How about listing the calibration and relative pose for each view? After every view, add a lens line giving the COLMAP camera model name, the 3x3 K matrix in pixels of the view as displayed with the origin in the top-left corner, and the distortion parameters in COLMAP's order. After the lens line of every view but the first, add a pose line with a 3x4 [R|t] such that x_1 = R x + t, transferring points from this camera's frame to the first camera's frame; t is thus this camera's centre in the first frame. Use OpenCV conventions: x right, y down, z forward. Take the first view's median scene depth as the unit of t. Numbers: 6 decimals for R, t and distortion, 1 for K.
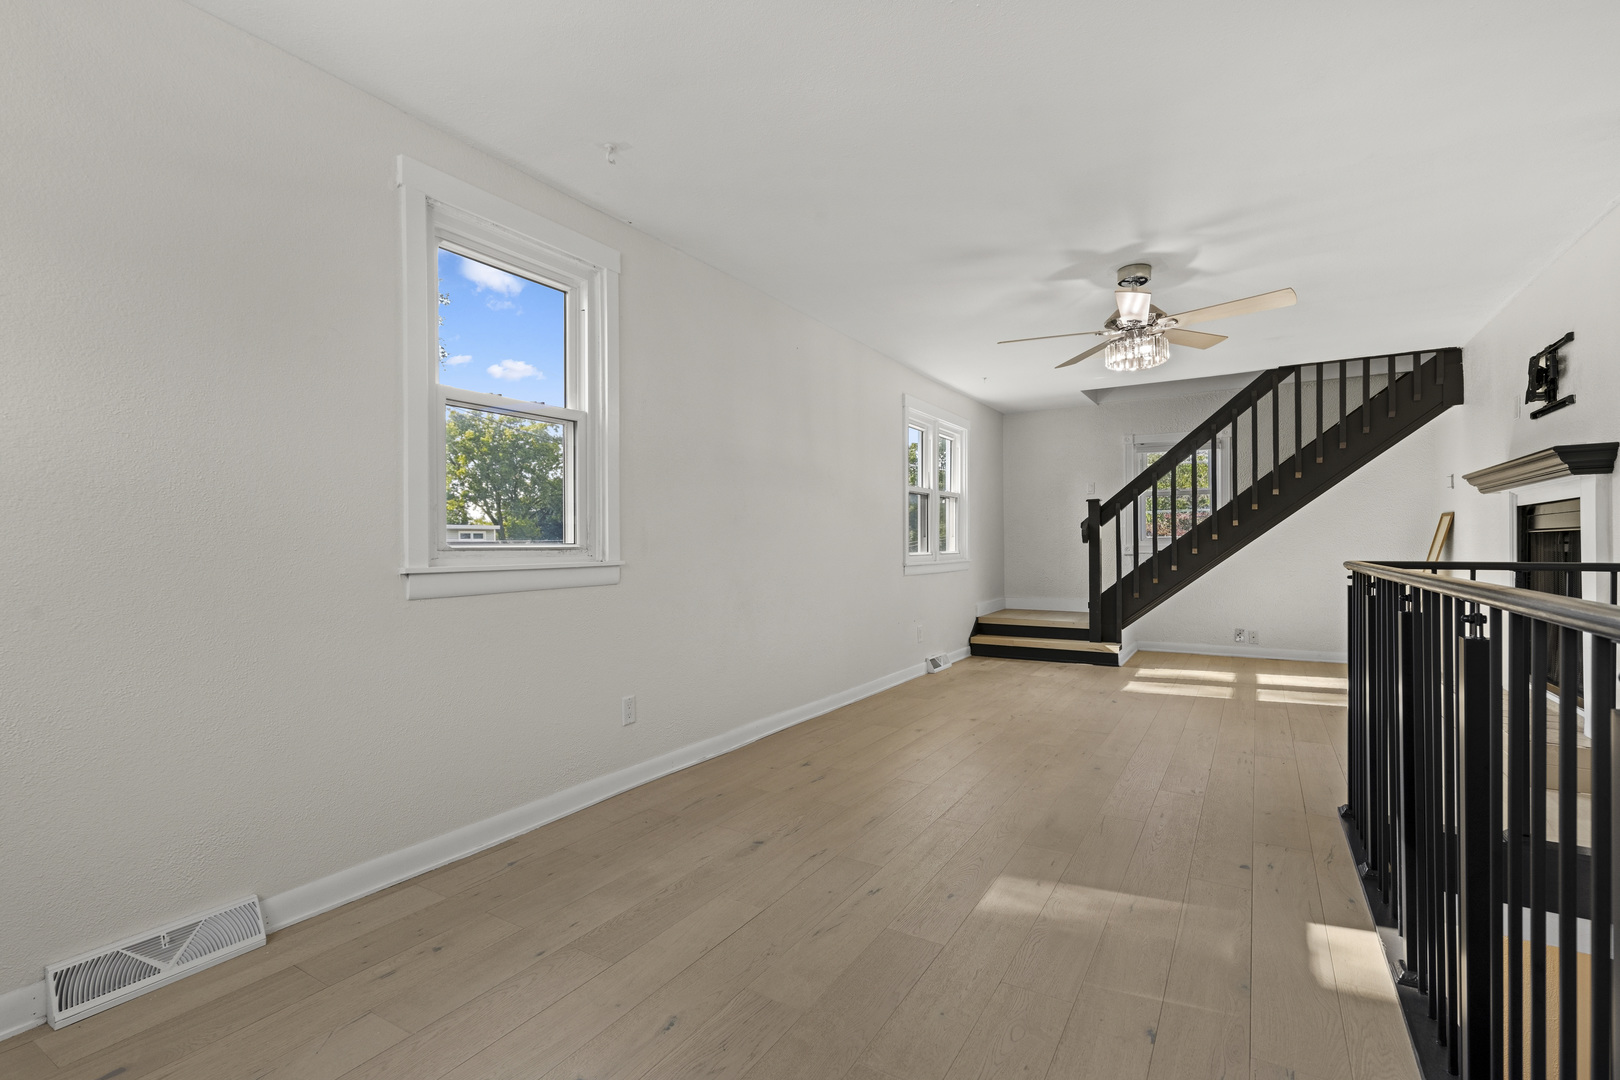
lens RADIAL K [[739.2, 0, 803.5], [0, 739.2, 547.1], [0, 0, 1]] dist [0.002506, 0.000569]
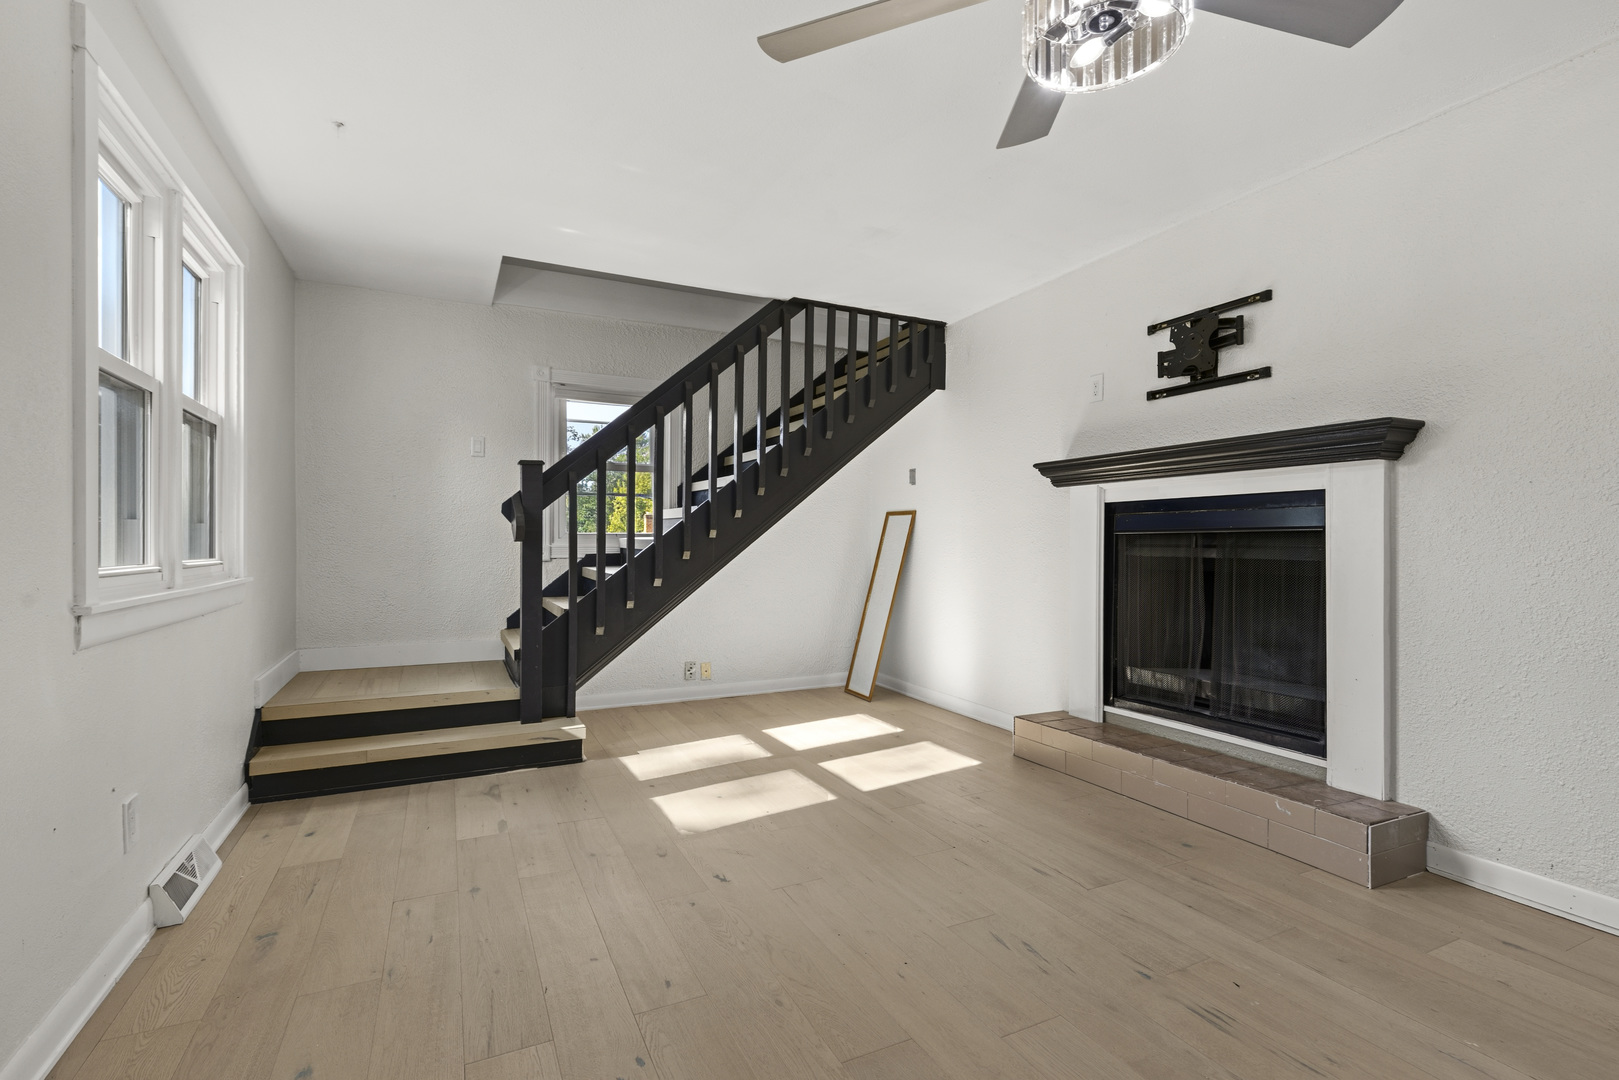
lens RADIAL K [[738.7, 0, 803.0], [0, 738.7, 547.1], [0, 0, 1]] dist [0.002506, 0.000569]
pose [[0.529199, 0.003232, 0.848492, 0.038765], [-0.004289, 0.999990, -0.001134, -0.001163], [-0.848487, -0.003039, 0.529207, 0.561662]]
